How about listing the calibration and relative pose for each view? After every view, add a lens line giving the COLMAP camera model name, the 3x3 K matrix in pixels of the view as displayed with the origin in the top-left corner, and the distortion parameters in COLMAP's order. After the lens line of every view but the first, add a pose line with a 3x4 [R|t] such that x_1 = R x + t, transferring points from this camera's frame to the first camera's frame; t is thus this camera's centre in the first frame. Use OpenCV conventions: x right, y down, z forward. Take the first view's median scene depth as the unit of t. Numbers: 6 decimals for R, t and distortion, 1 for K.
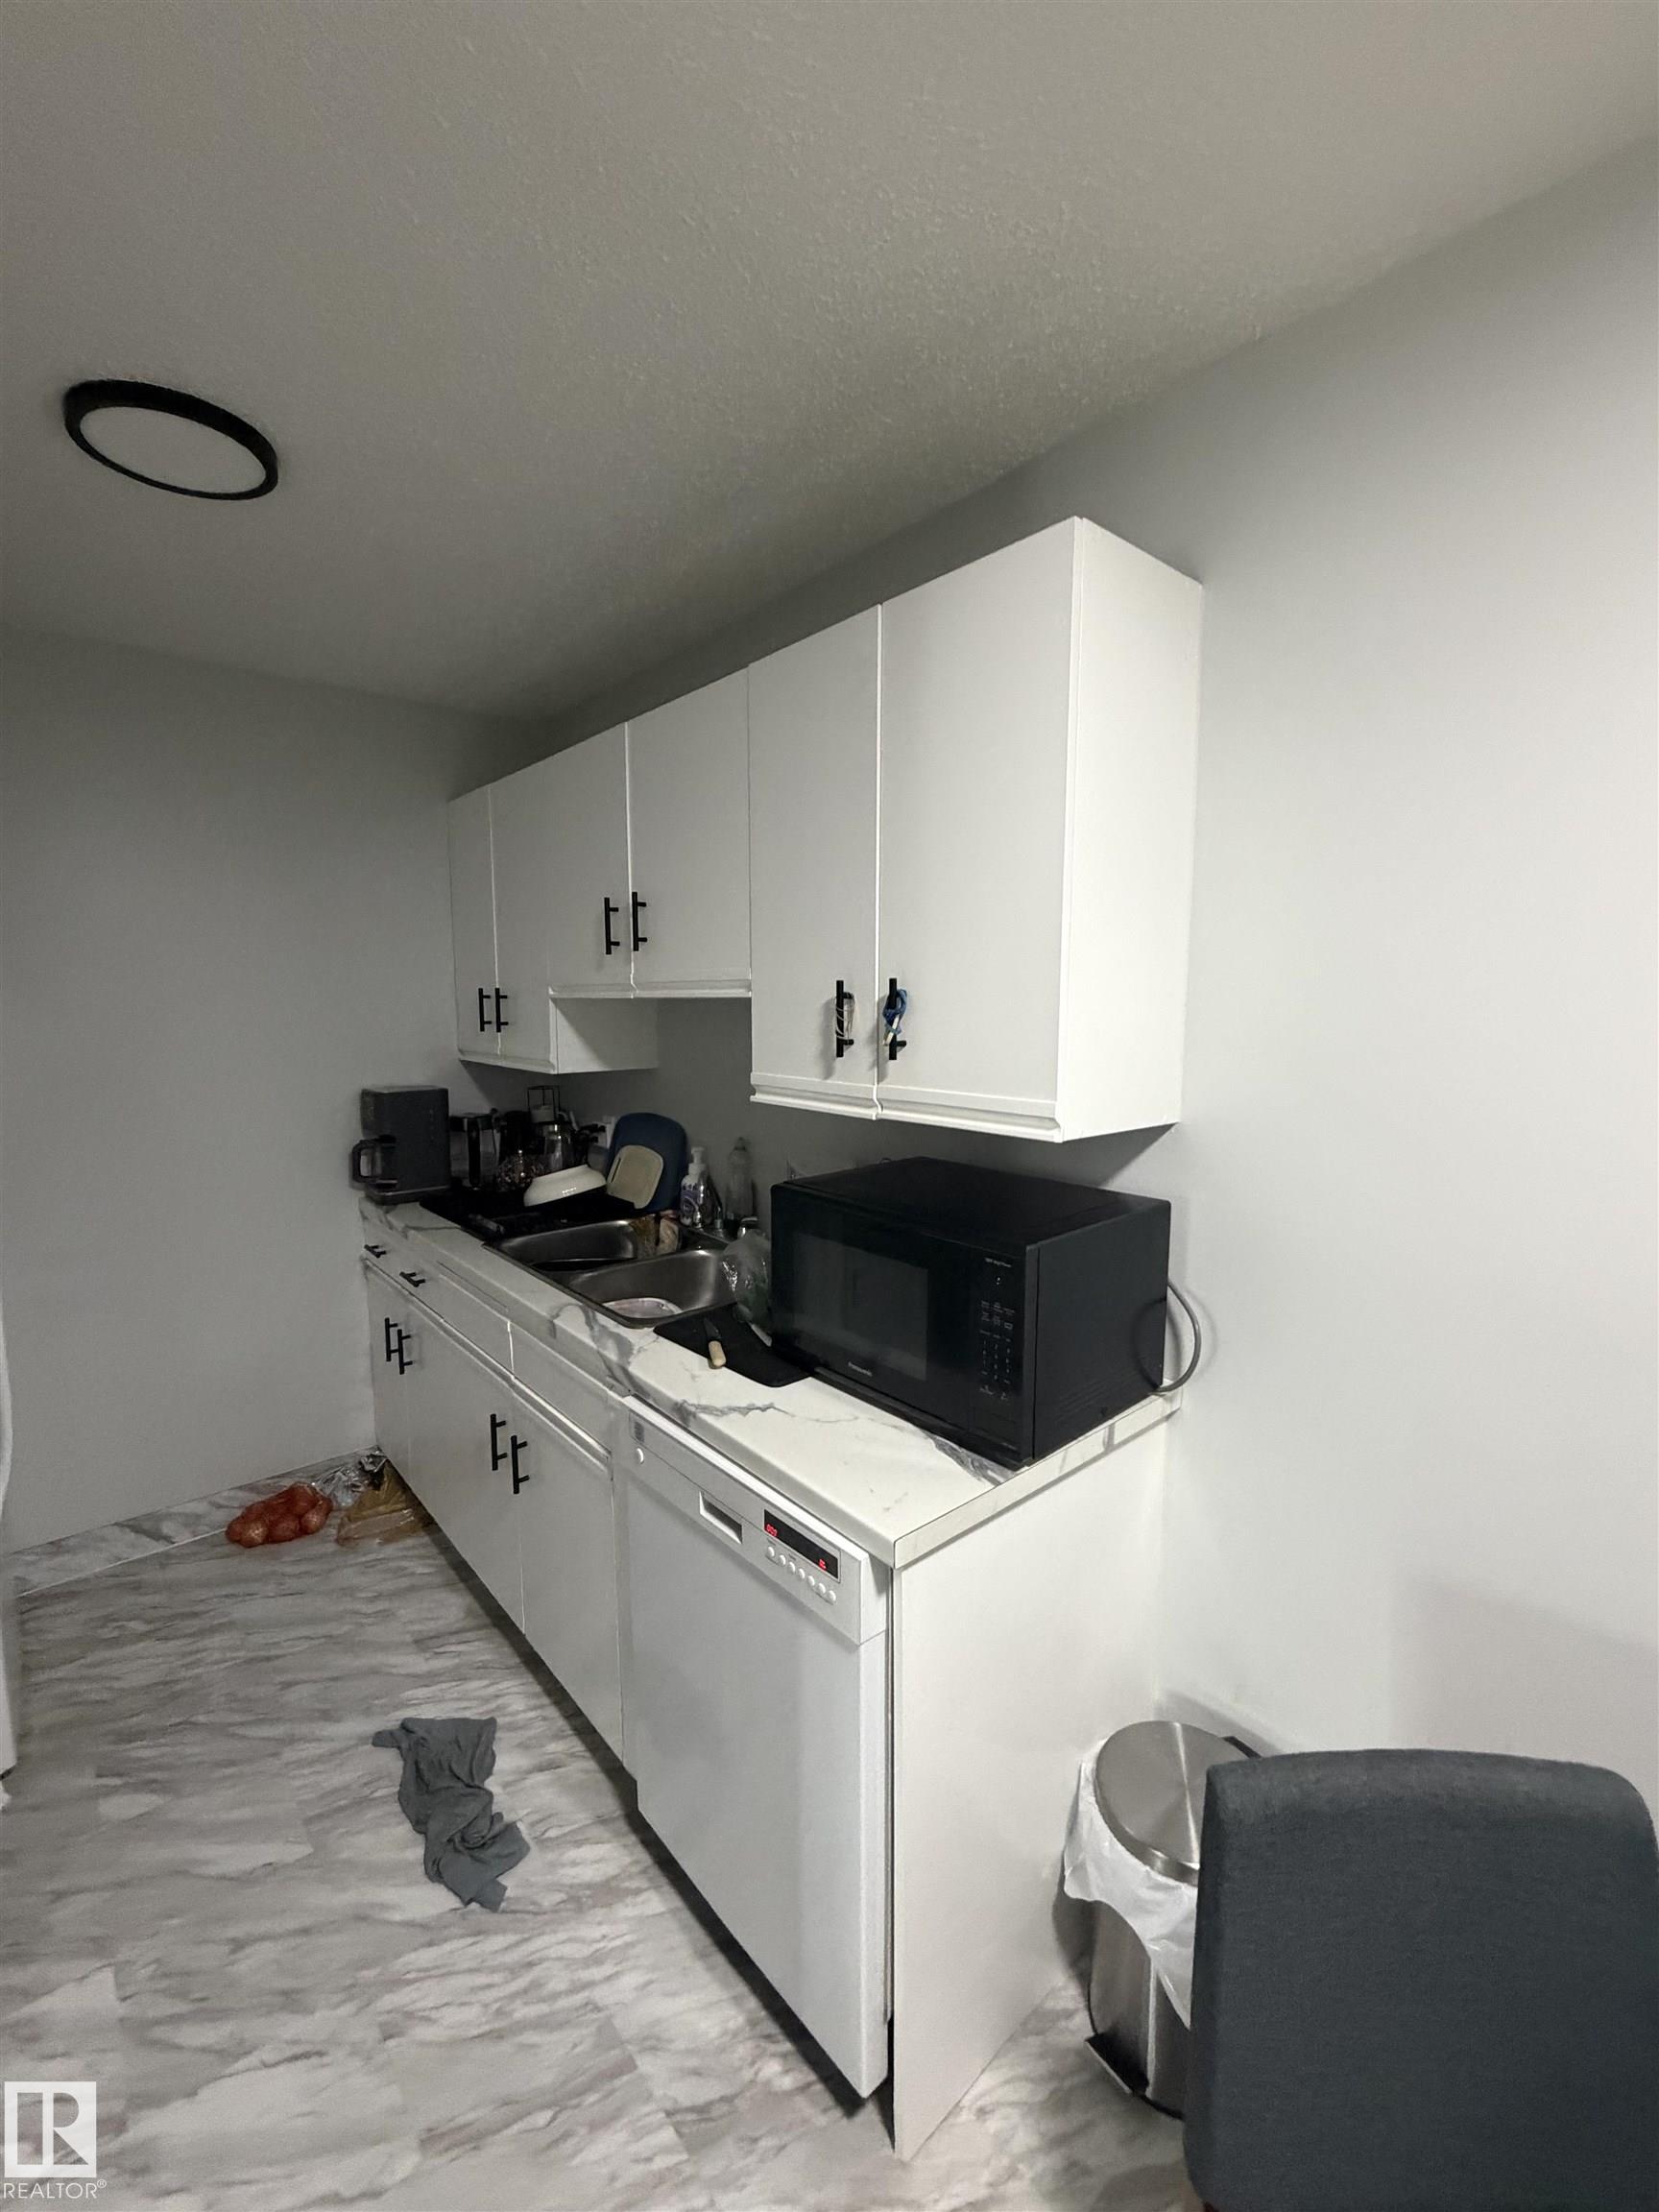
lens RADIAL K [[933.7, 0, 834.8], [0, 933.7, 1113.0], [0, 0, 1]] dist [-0.000177, 0.000168]
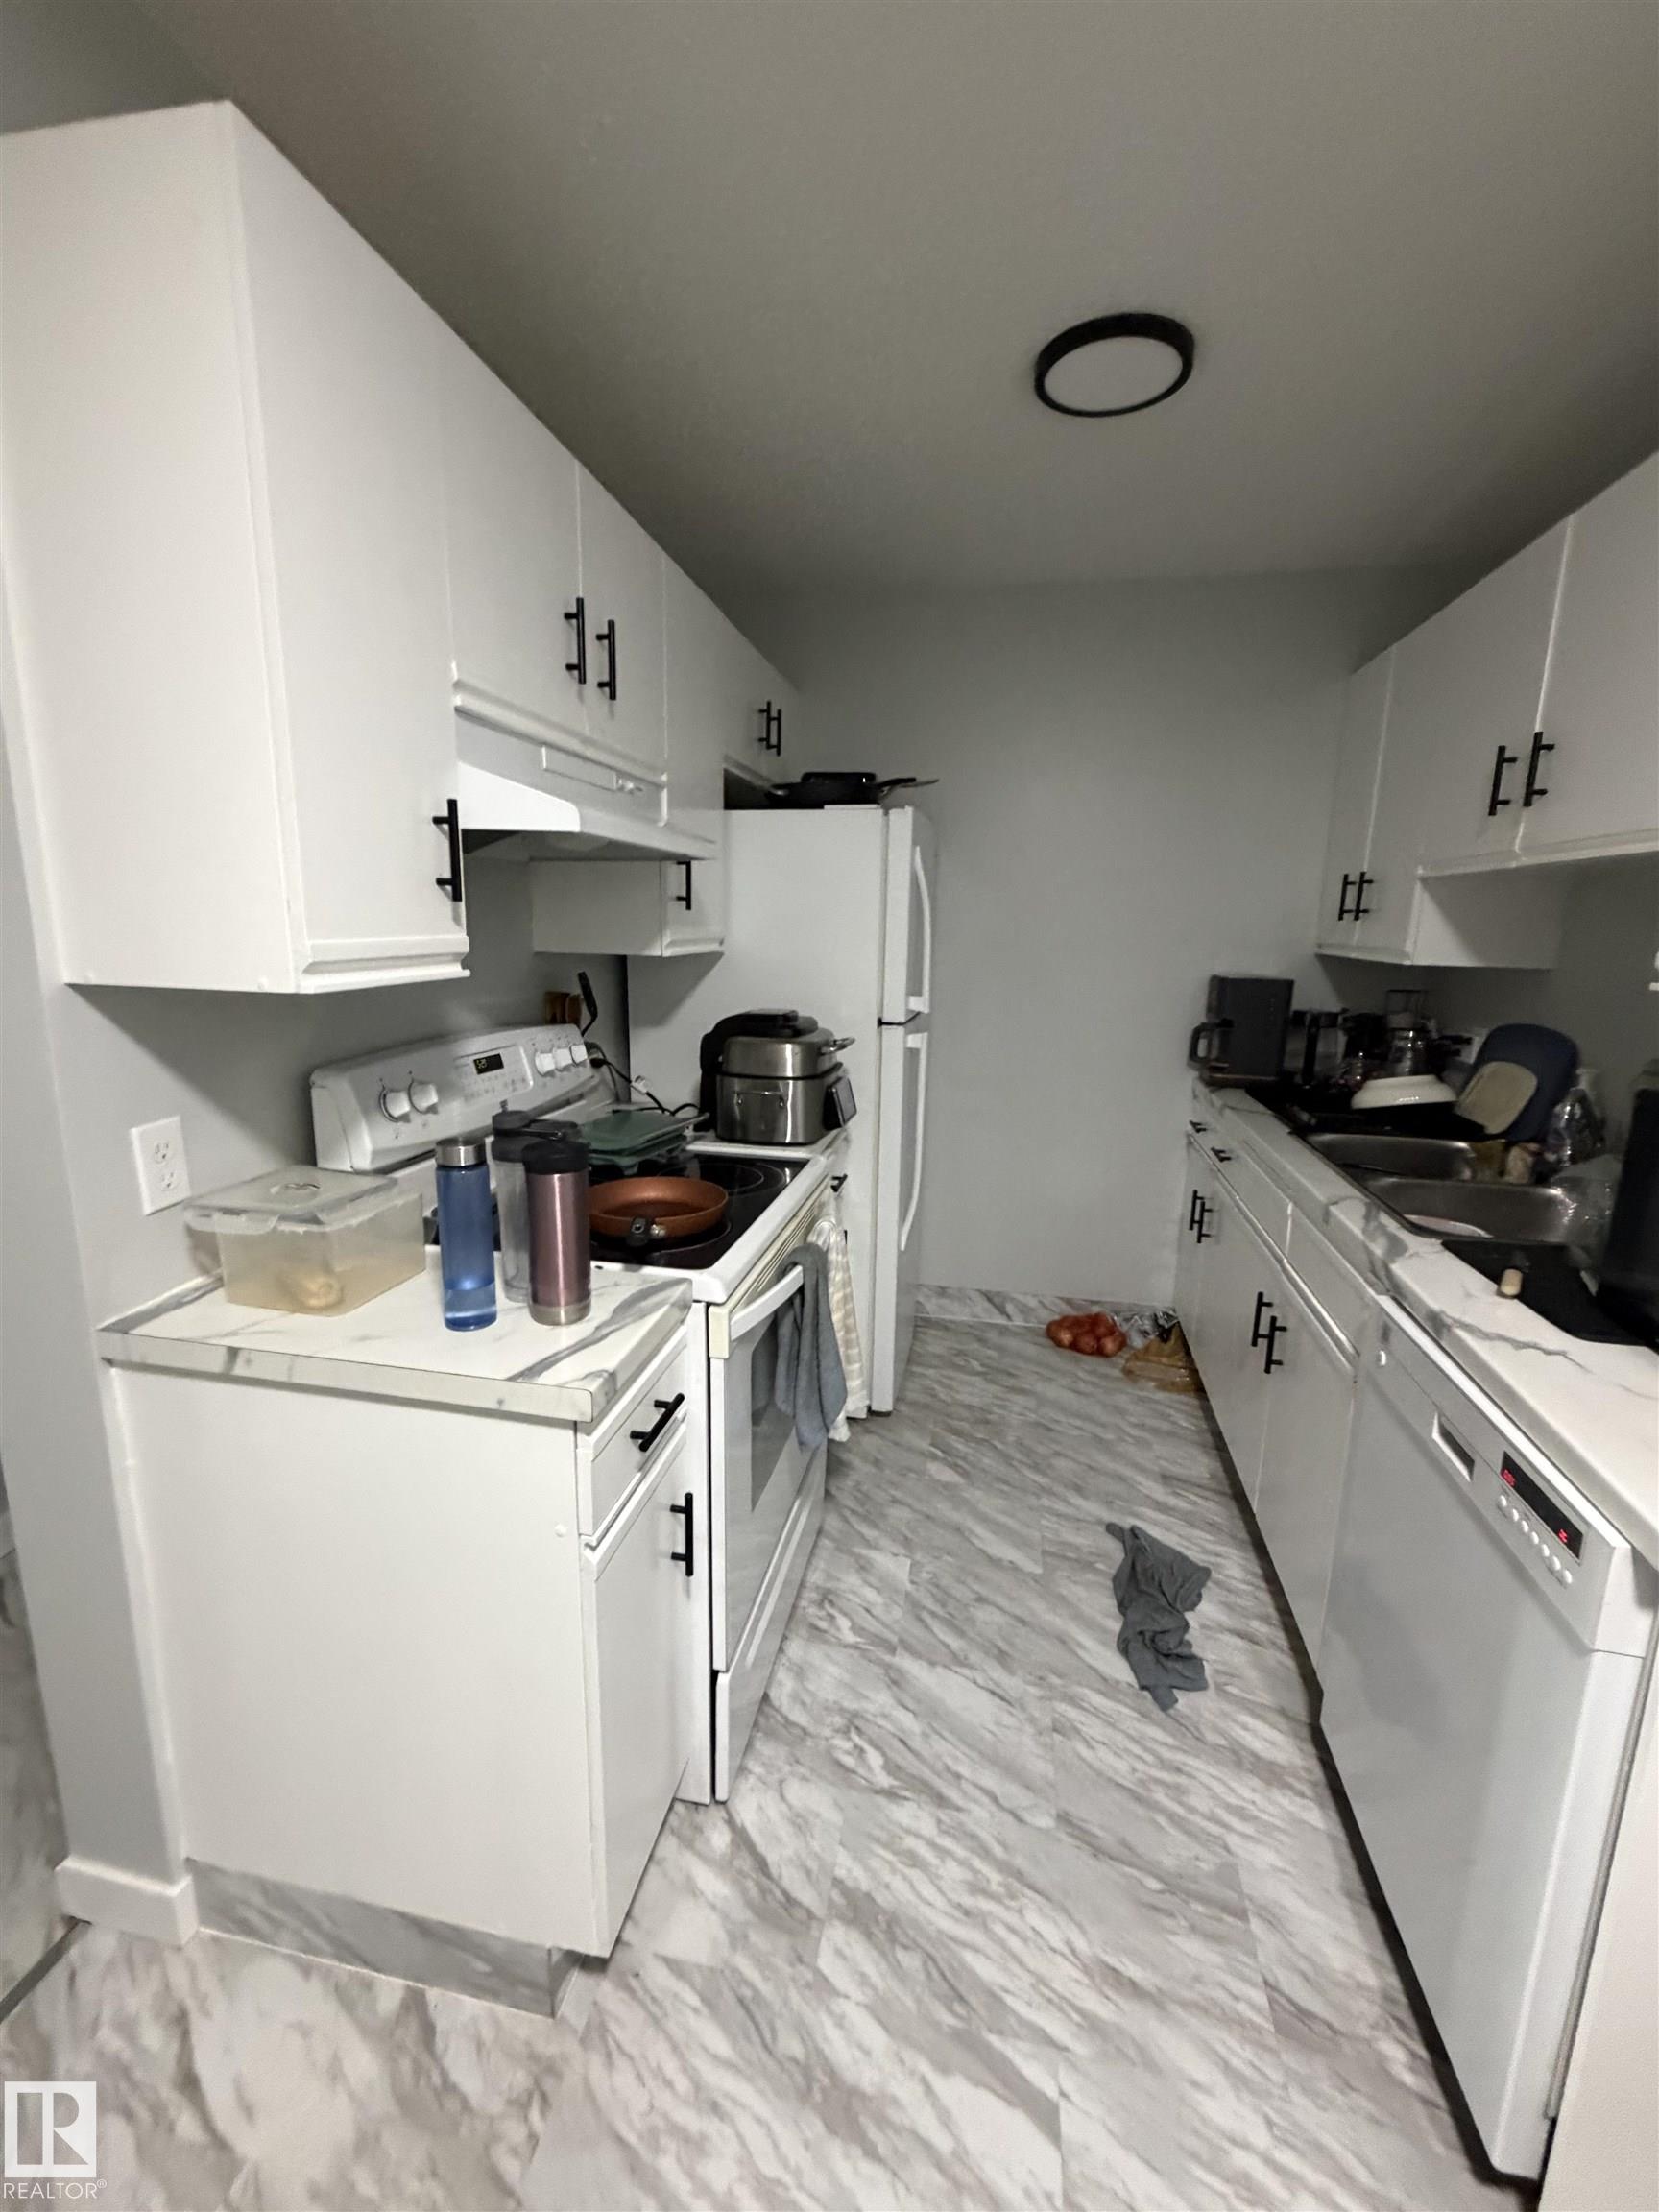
lens RADIAL K [[933.7, 0, 834.8], [0, 933.7, 1113.0], [0, 0, 1]] dist [-0.000177, 0.000168]
pose [[0.622446, 0.173991, -0.763078, 0.083505], [-0.114890, 0.984727, 0.130814, 0.055625], [0.774184, 0.006245, 0.632929, 0.009096]]
